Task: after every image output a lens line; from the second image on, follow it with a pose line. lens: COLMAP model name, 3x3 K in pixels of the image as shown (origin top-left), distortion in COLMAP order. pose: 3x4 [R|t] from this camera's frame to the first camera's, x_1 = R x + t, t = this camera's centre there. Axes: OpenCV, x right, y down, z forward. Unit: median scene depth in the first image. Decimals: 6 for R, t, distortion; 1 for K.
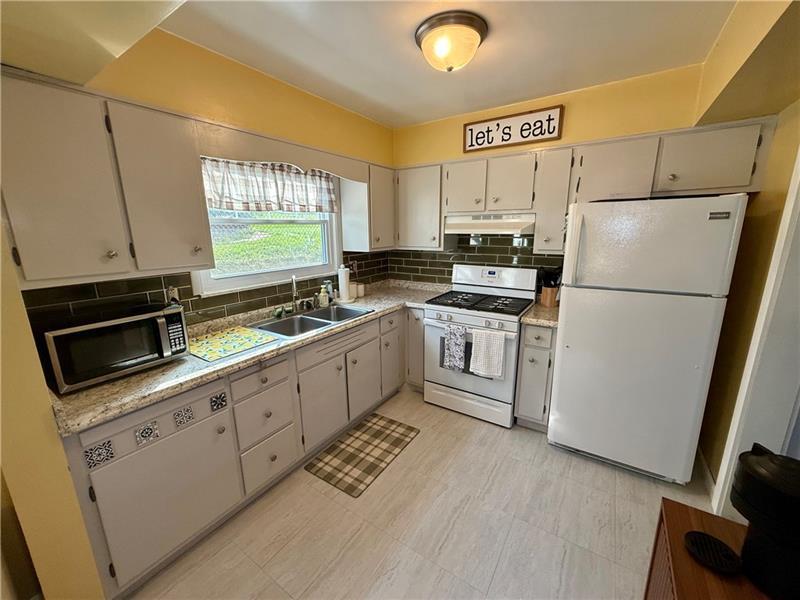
lens RADIAL K [[320.0, 0, 400.0], [0, 320.0, 300.5], [0, 0, 1]] dist [-0.001910, 0.000432]
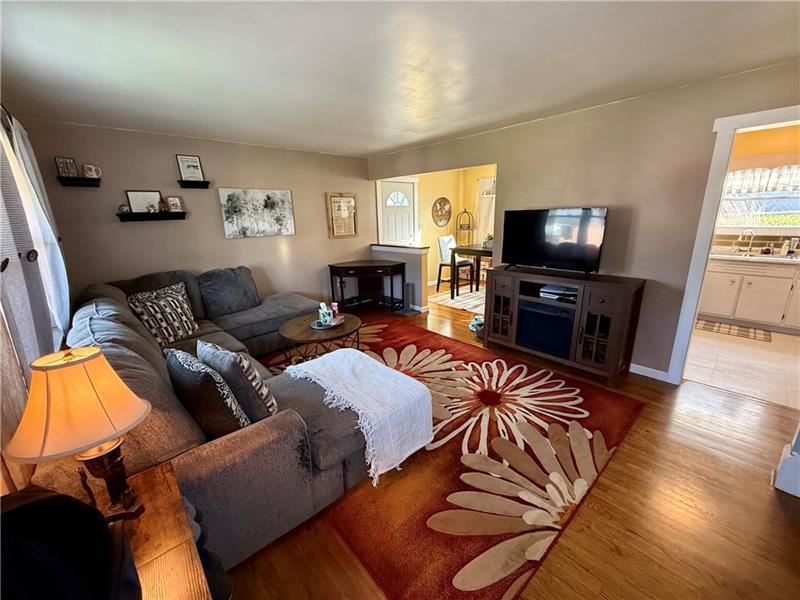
lens RADIAL K [[320.0, 0, 400.0], [0, 320.0, 300.5], [0, 0, 1]] dist [-0.001910, 0.000432]
pose [[-0.241671, 0.272805, -0.931221, 1.822496], [-0.183037, 0.929624, 0.319839, 0.072515], [0.952939, 0.247744, -0.174729, -0.420863]]
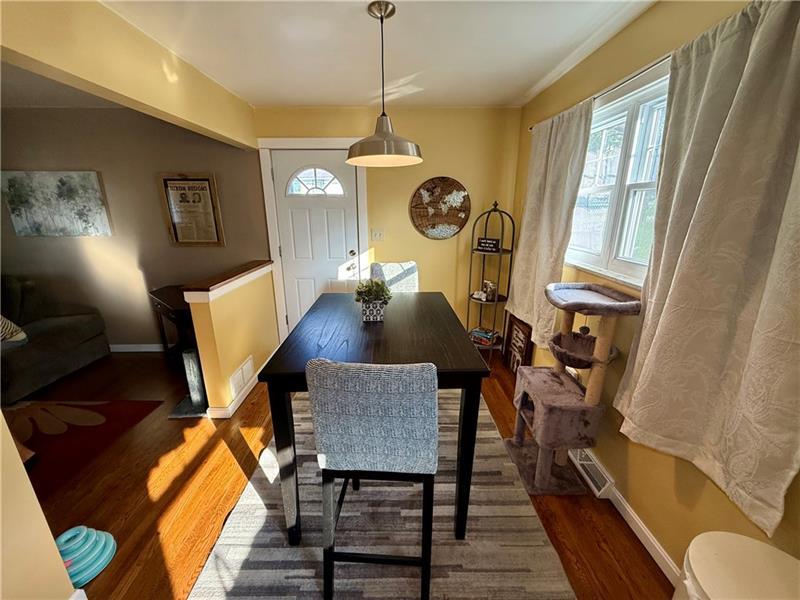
lens RADIAL K [[320.0, 0, 398.6], [0, 320.0, 299.7], [0, 0, 1]] dist [-0.001910, 0.000432]
pose [[-0.829811, 0.167232, -0.532398, -0.143812], [-0.109465, 0.886727, 0.449146, -0.058515], [0.547204, 0.430985, -0.717510, 0.256452]]
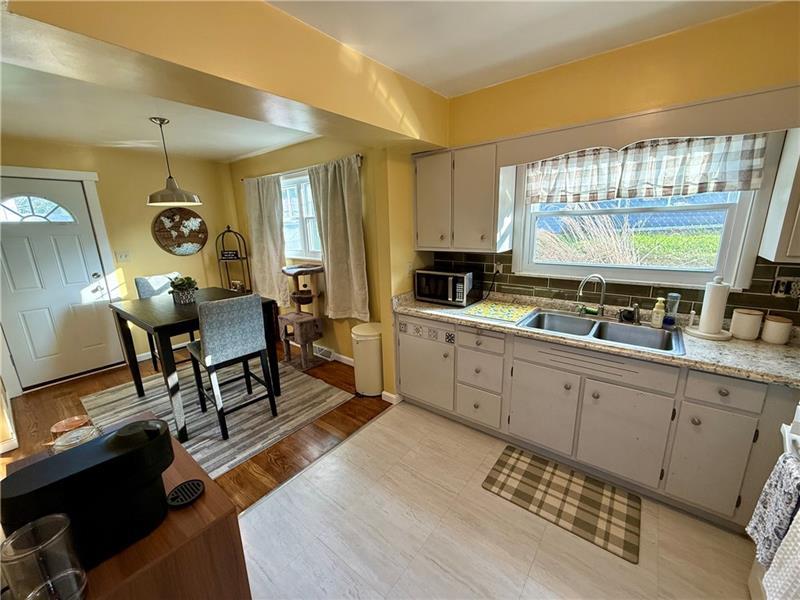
lens RADIAL K [[320.0, 0, 399.6], [0, 320.0, 301.2], [0, 0, 1]] dist [-0.001910, 0.000432]
pose [[-0.087425, 0.250904, -0.964056, 0.562691], [-0.189076, 0.945990, 0.263349, -0.131551], [0.978063, 0.205303, -0.035263, 0.500999]]
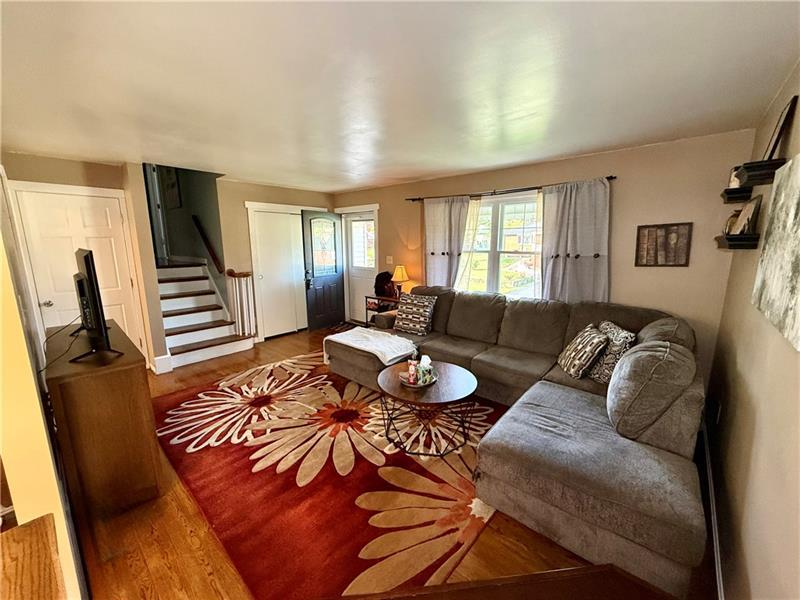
lens RADIAL K [[320.0, 0, 397.9], [0, 320.0, 299.6], [0, 0, 1]] dist [-0.001910, 0.000432]
pose [[0.142767, -0.167085, 0.975551, -0.307796], [0.216165, 0.967117, 0.134006, 0.225121], [-0.965862, 0.191749, 0.174190, -1.078688]]
